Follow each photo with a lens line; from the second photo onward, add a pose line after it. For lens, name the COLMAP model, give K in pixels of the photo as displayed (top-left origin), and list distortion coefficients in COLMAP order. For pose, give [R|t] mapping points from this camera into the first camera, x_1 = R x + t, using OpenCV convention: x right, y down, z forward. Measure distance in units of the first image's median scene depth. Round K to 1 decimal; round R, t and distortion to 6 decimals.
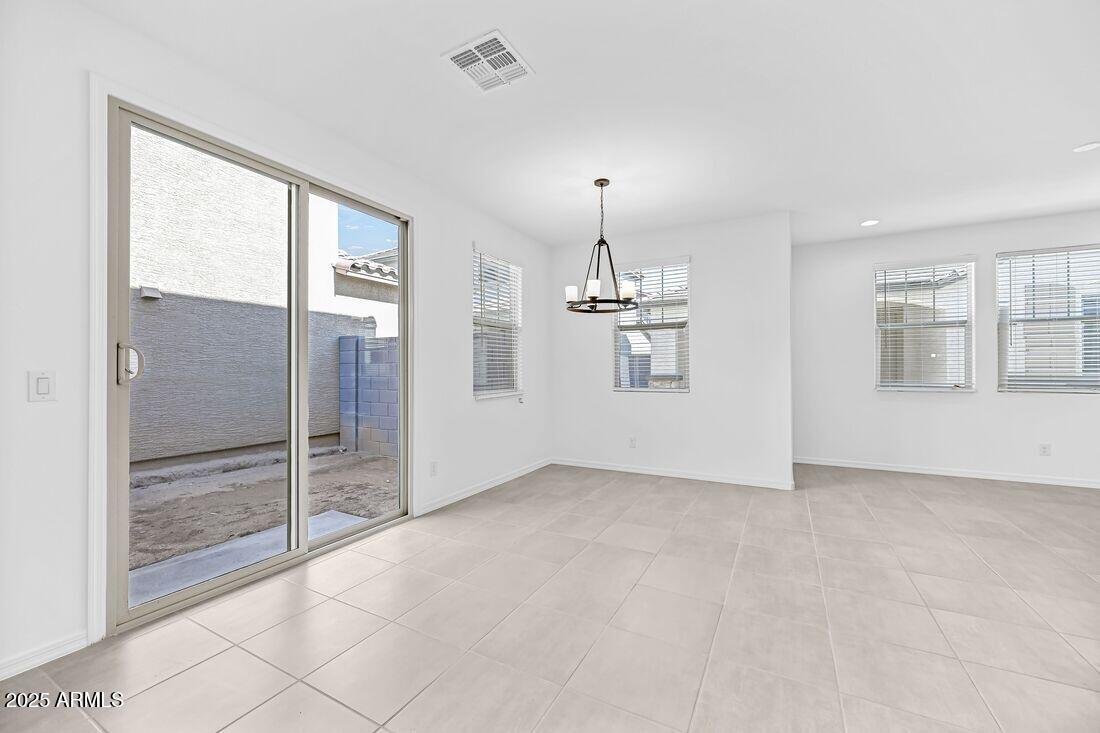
lens RADIAL K [[435.6, 0, 550.9], [0, 435.6, 369.4], [0, 0, 1]] dist [-0.001622, -0.000208]
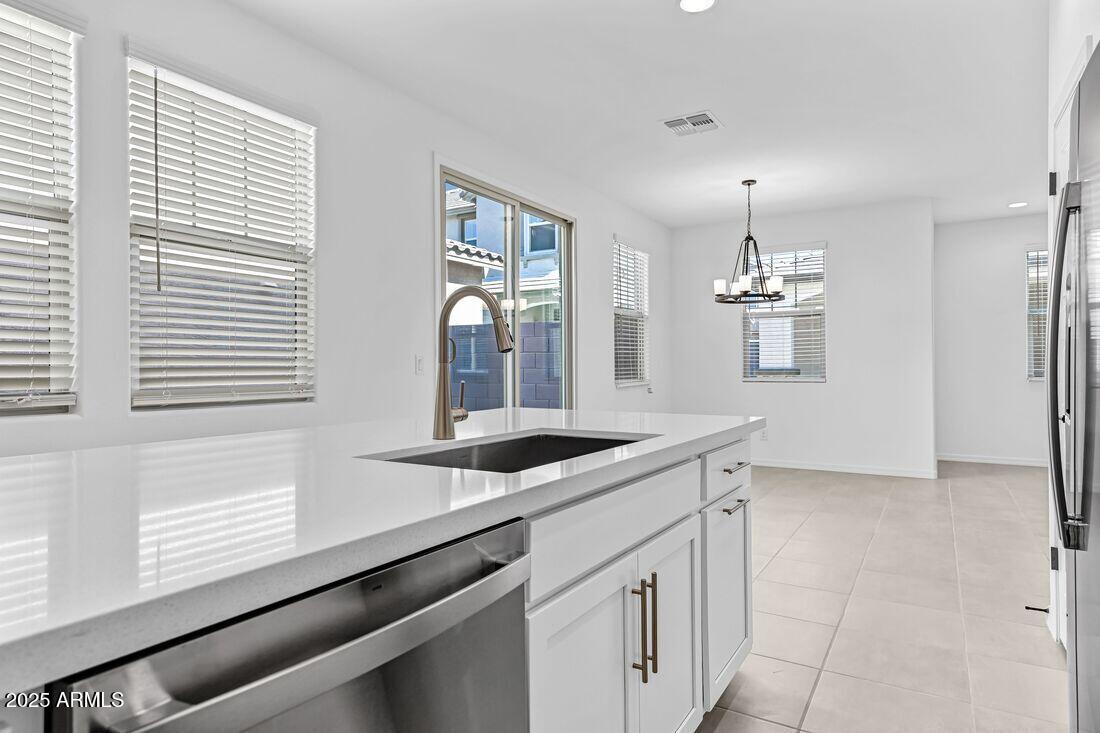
lens RADIAL K [[641.4, 0, 550.3], [0, 641.4, 361.5], [0, 0, 1]] dist [0.002370, -0.001411]
pose [[0.998914, -0.002185, -0.046532, -0.243936], [0.001942, 0.999984, -0.005265, 0.014067], [0.046543, 0.005169, 0.998903, -0.486395]]
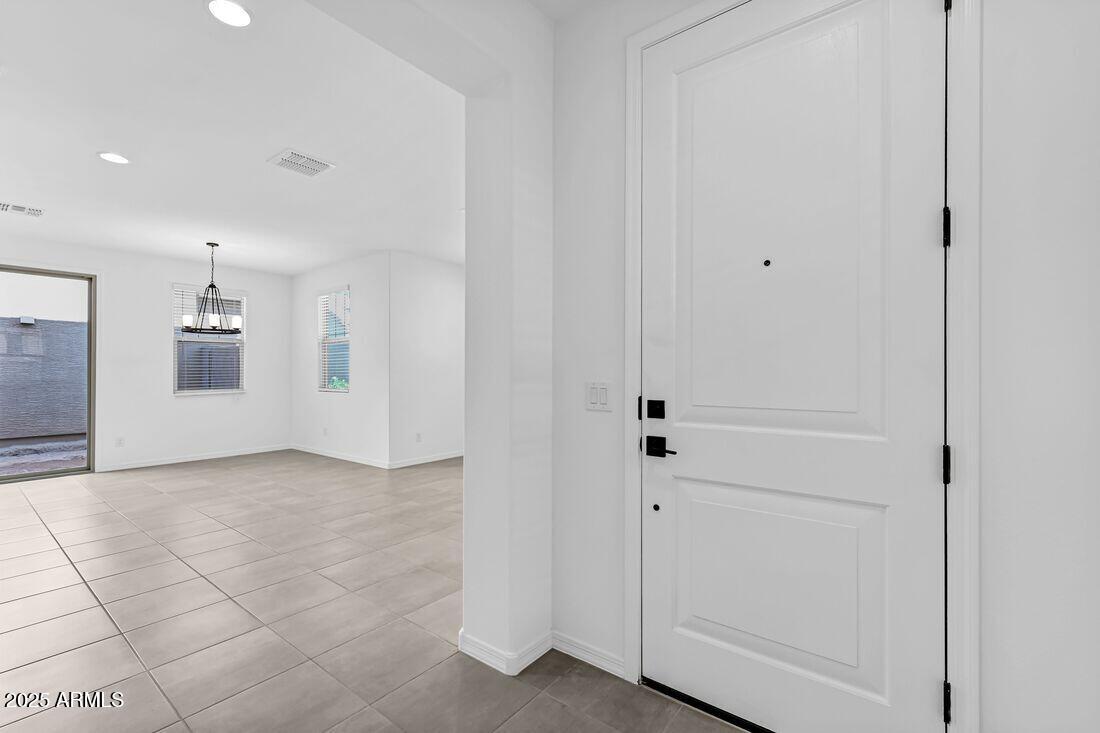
lens RADIAL K [[477.2, 0, 550.1], [0, 477.2, 371.9], [0, 0, 1]] dist [-0.002812, -0.000173]
pose [[0.985183, -0.002688, -0.171486, 1.196788], [0.003911, 0.999969, 0.006795, -0.012716], [0.171462, -0.007365, 0.985163, -0.279122]]
